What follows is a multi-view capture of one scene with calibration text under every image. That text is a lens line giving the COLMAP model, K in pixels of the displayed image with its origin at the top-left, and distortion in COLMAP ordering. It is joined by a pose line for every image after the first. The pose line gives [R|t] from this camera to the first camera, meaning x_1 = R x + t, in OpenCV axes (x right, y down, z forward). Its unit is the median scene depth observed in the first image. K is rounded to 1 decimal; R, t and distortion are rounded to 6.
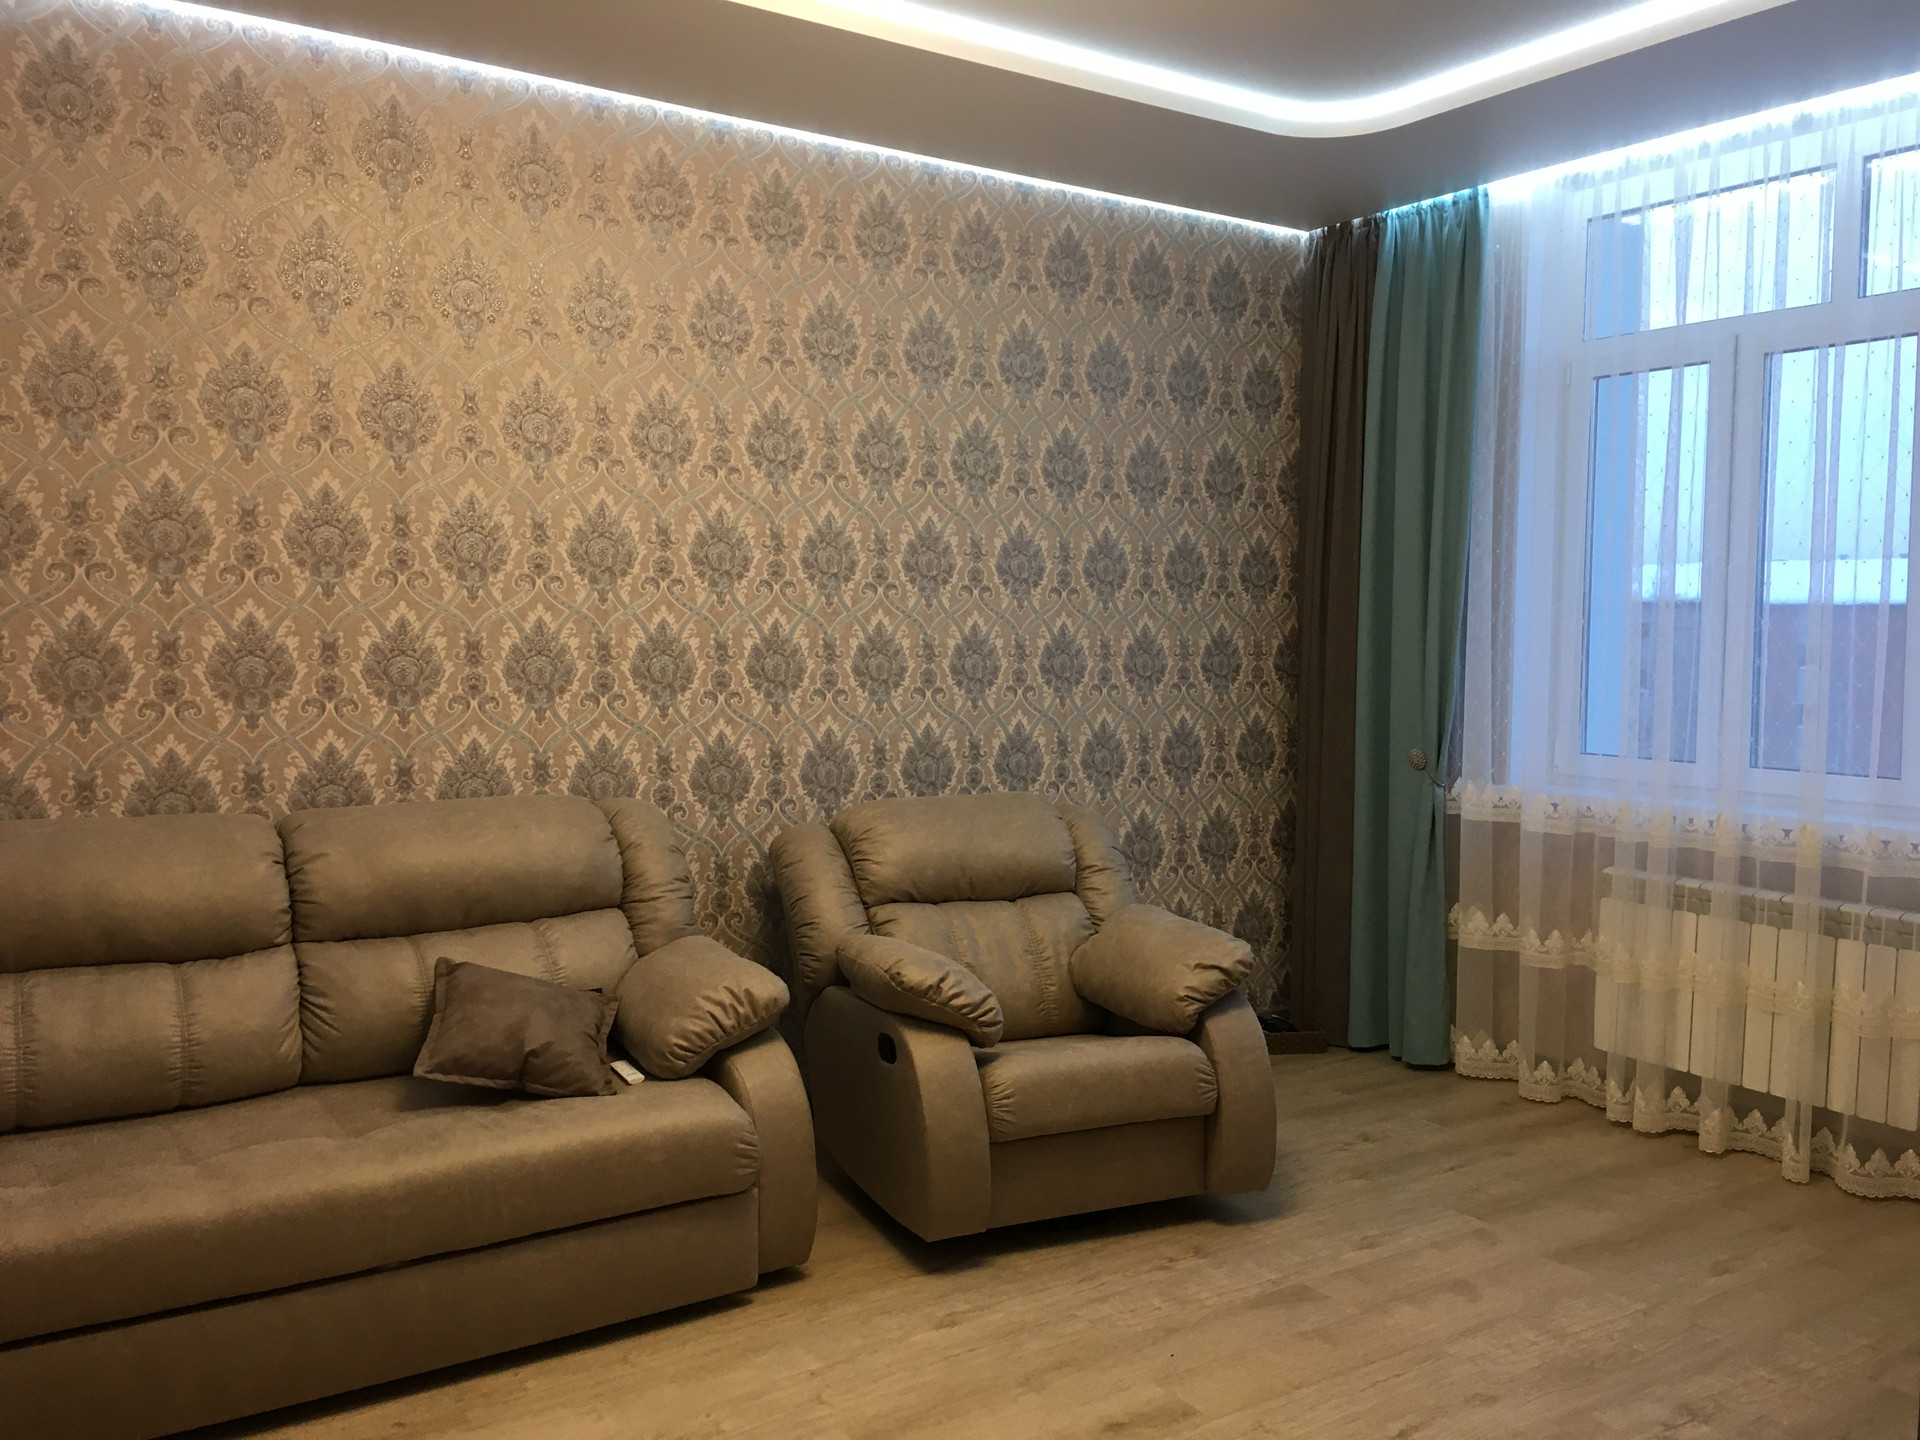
lens RADIAL K [[1616.7, 0, 952.5], [0, 1616.7, 691.1], [0, 0, 1]] dist [0.069439, -0.091372]
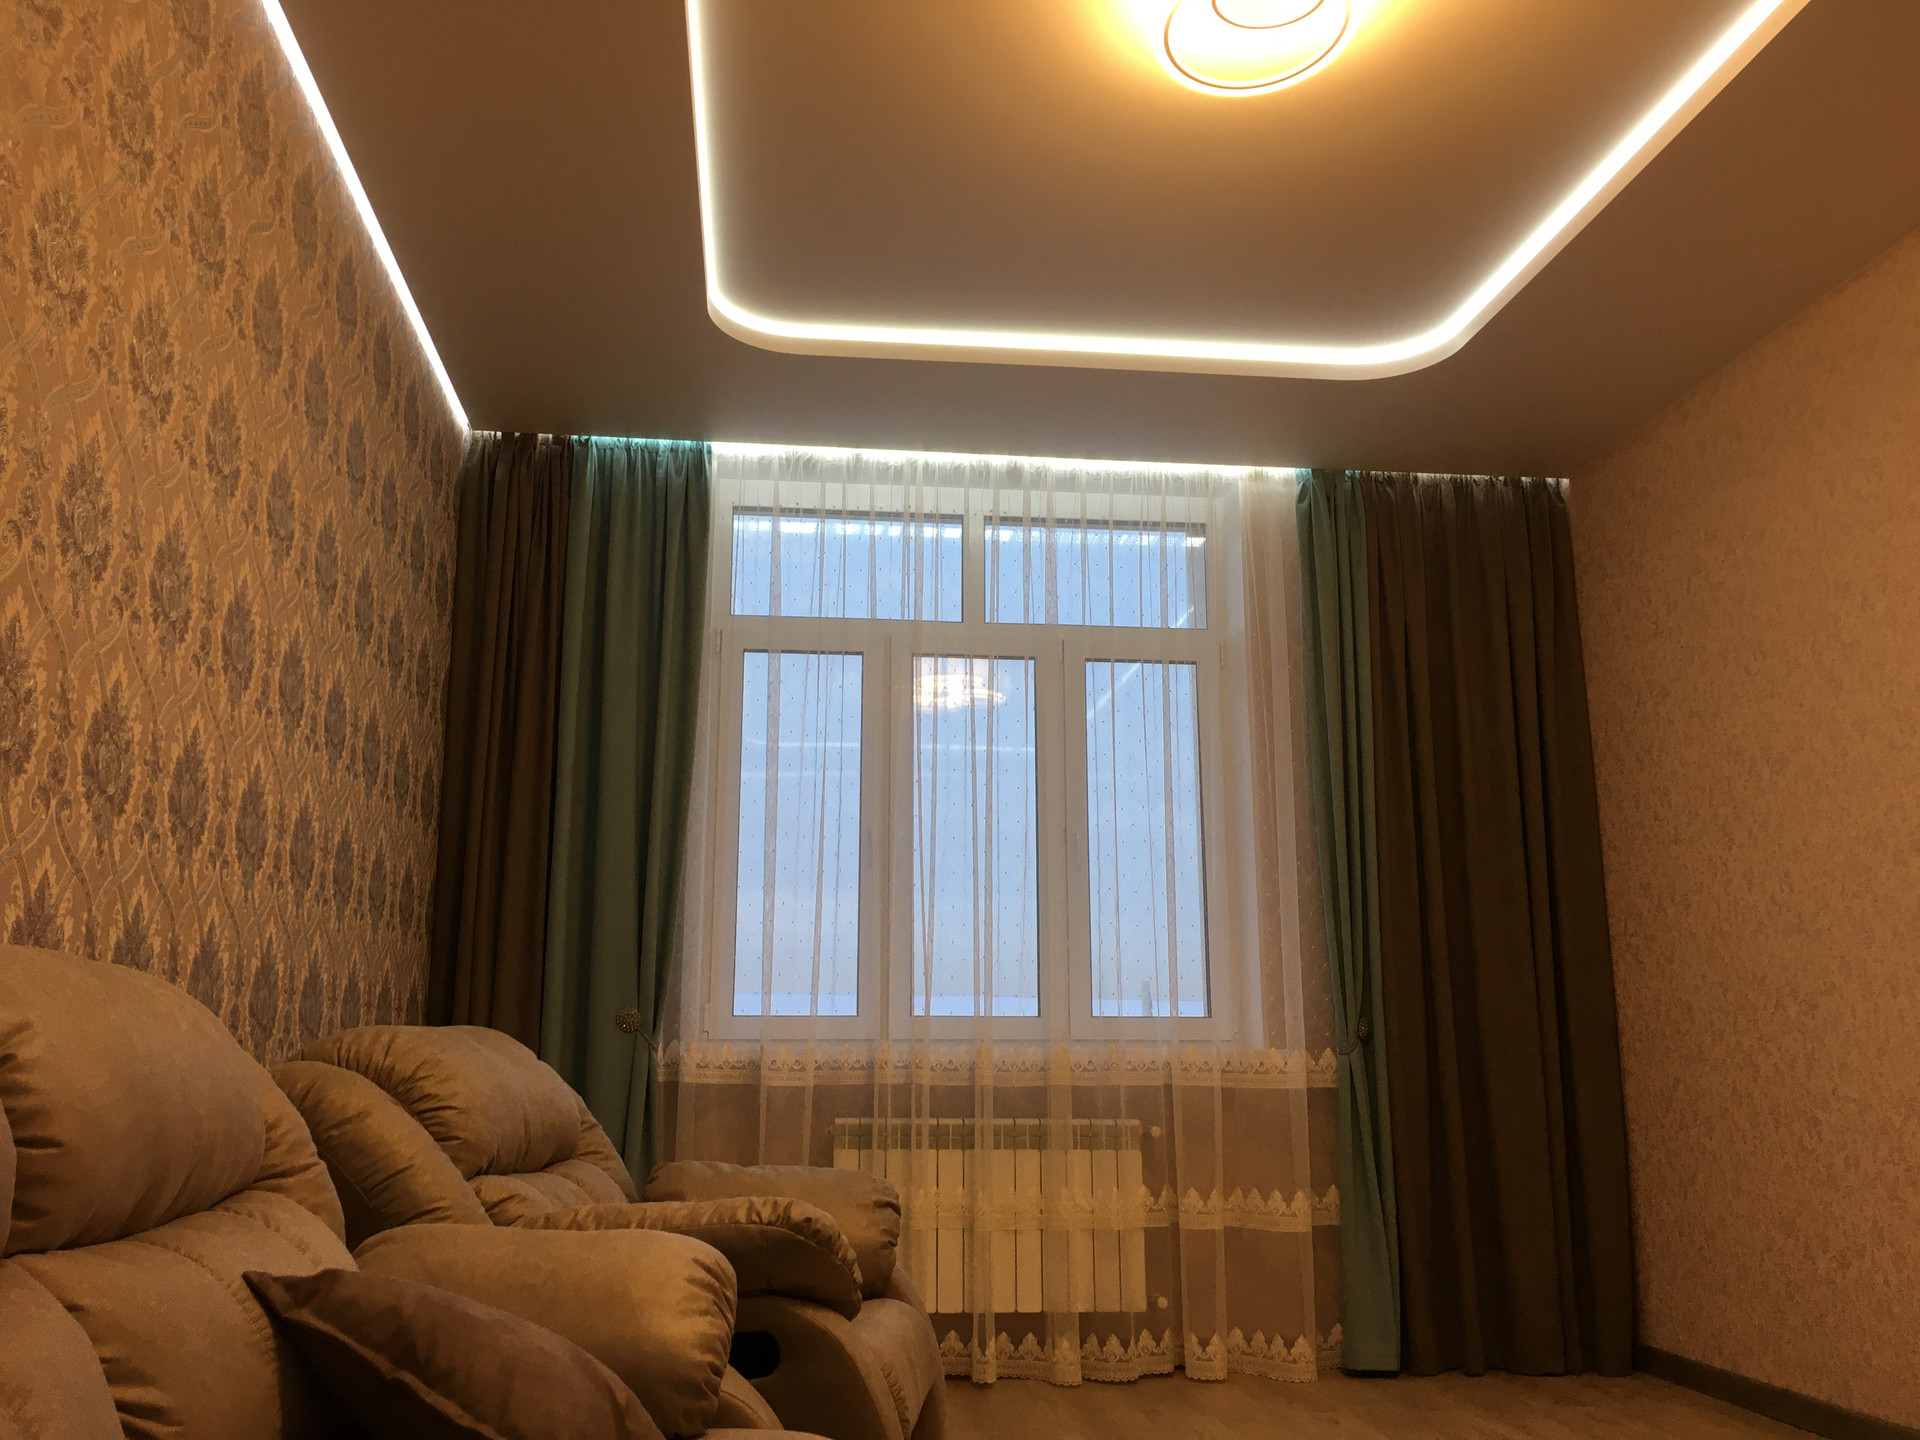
lens RADIAL K [[1616.7, 0, 962.4], [0, 1616.7, 690.6], [0, 0, 1]] dist [0.069439, -0.091372]
pose [[0.461267, 0.191931, 0.866253, -0.517499], [0.039331, 0.970940, -0.236069, 0.099956], [-0.886389, 0.142962, 0.440314, 0.498883]]
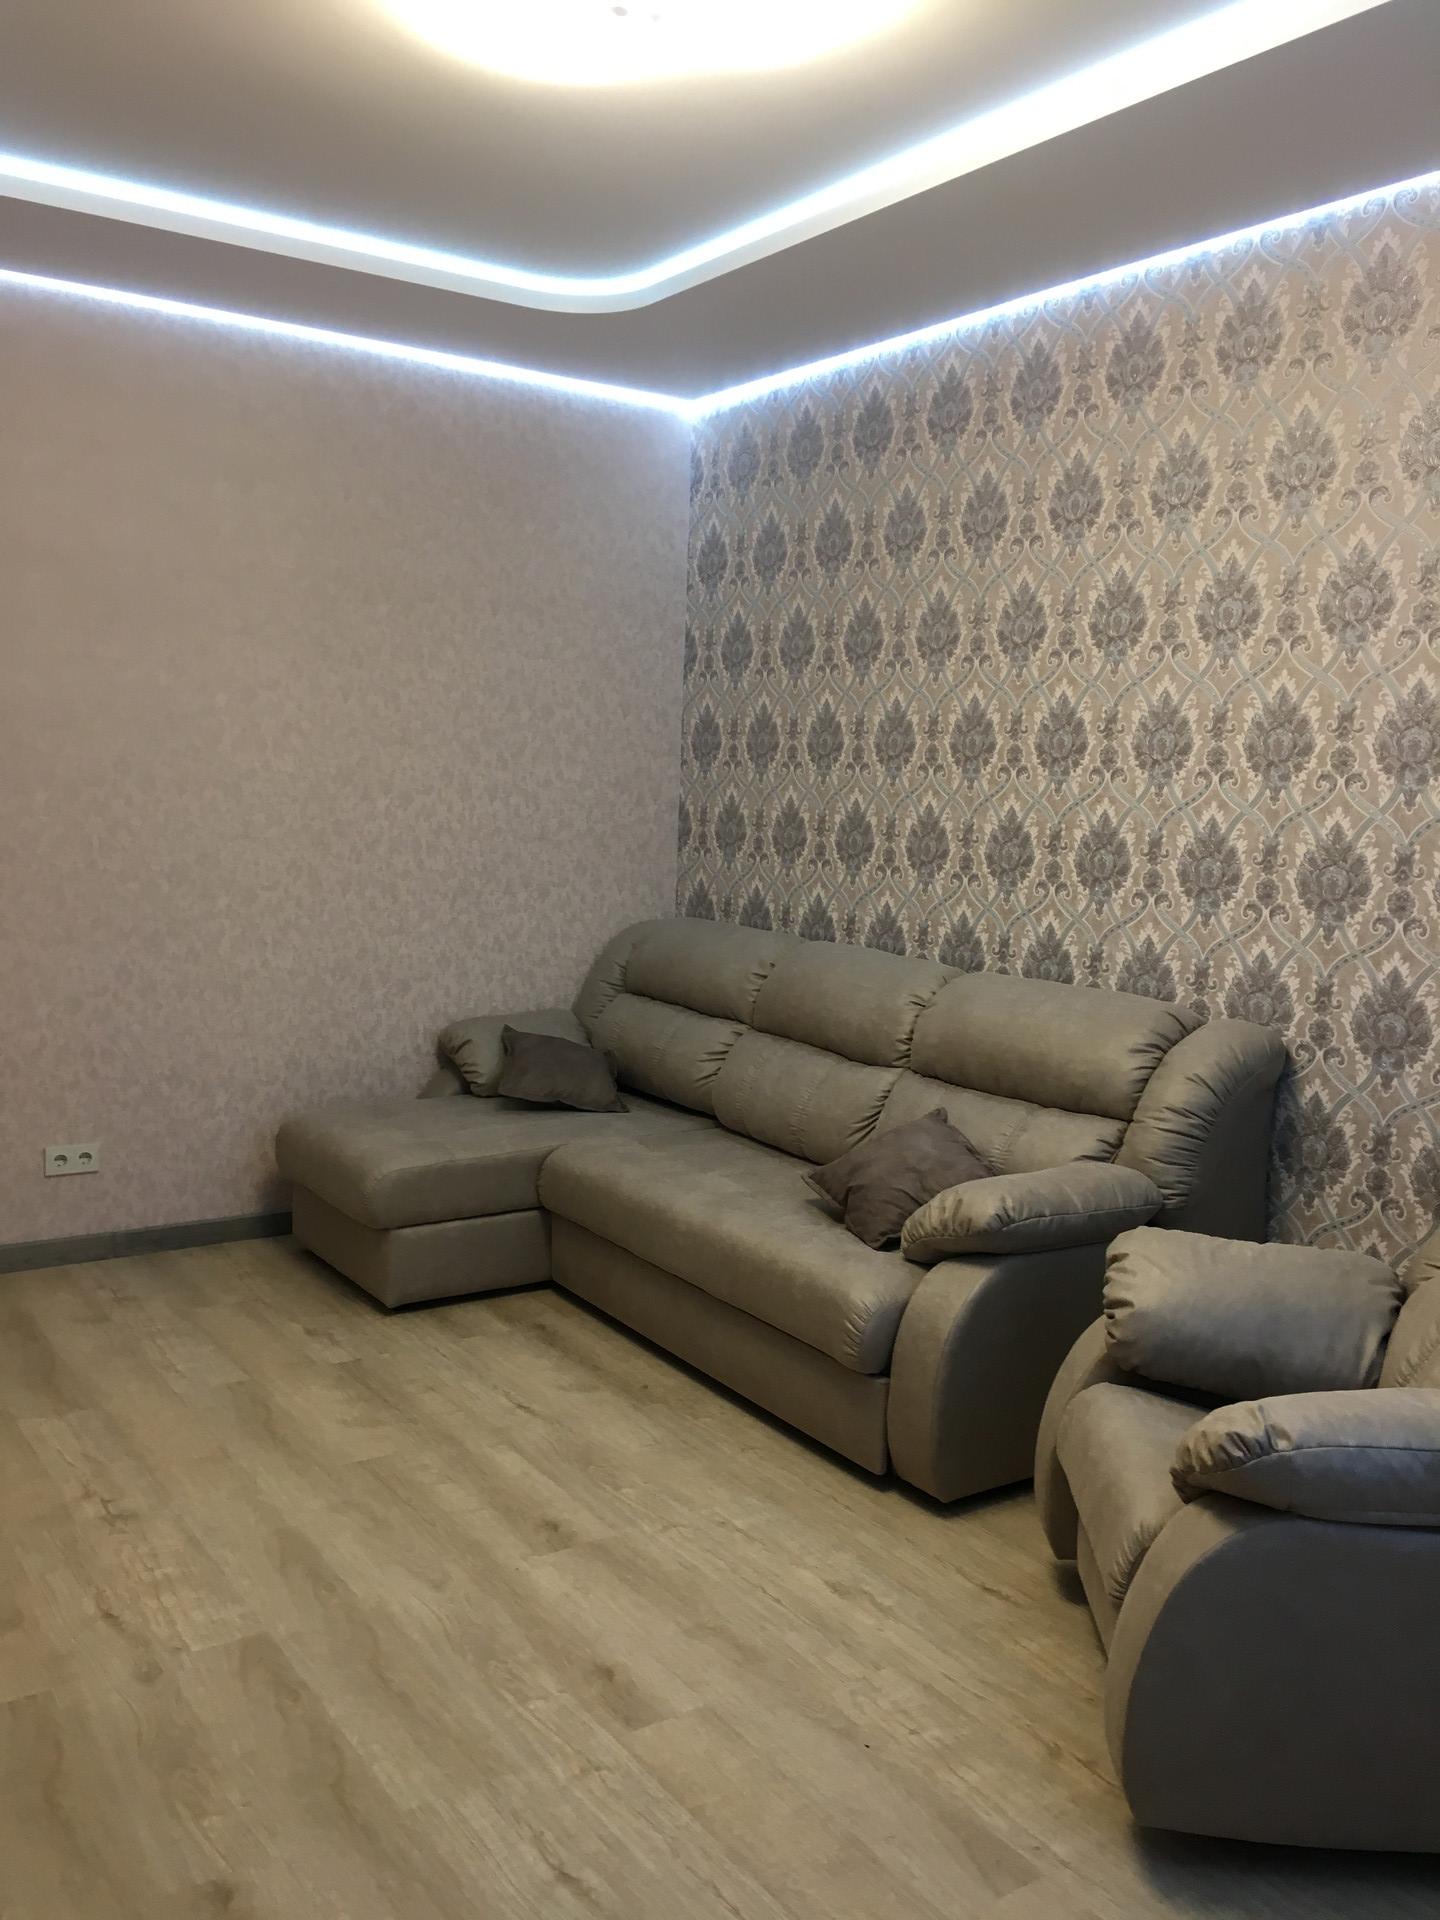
lens RADIAL K [[1616.7, 0, 735.4], [0, 1616.7, 954.3], [0, 0, 1]] dist [0.069439, -0.091372]
pose [[0.008180, 0.107606, -0.994160, 0.649463], [-0.072046, 0.991673, 0.106744, -0.044203], [0.997368, 0.070752, 0.015865, 0.674144]]
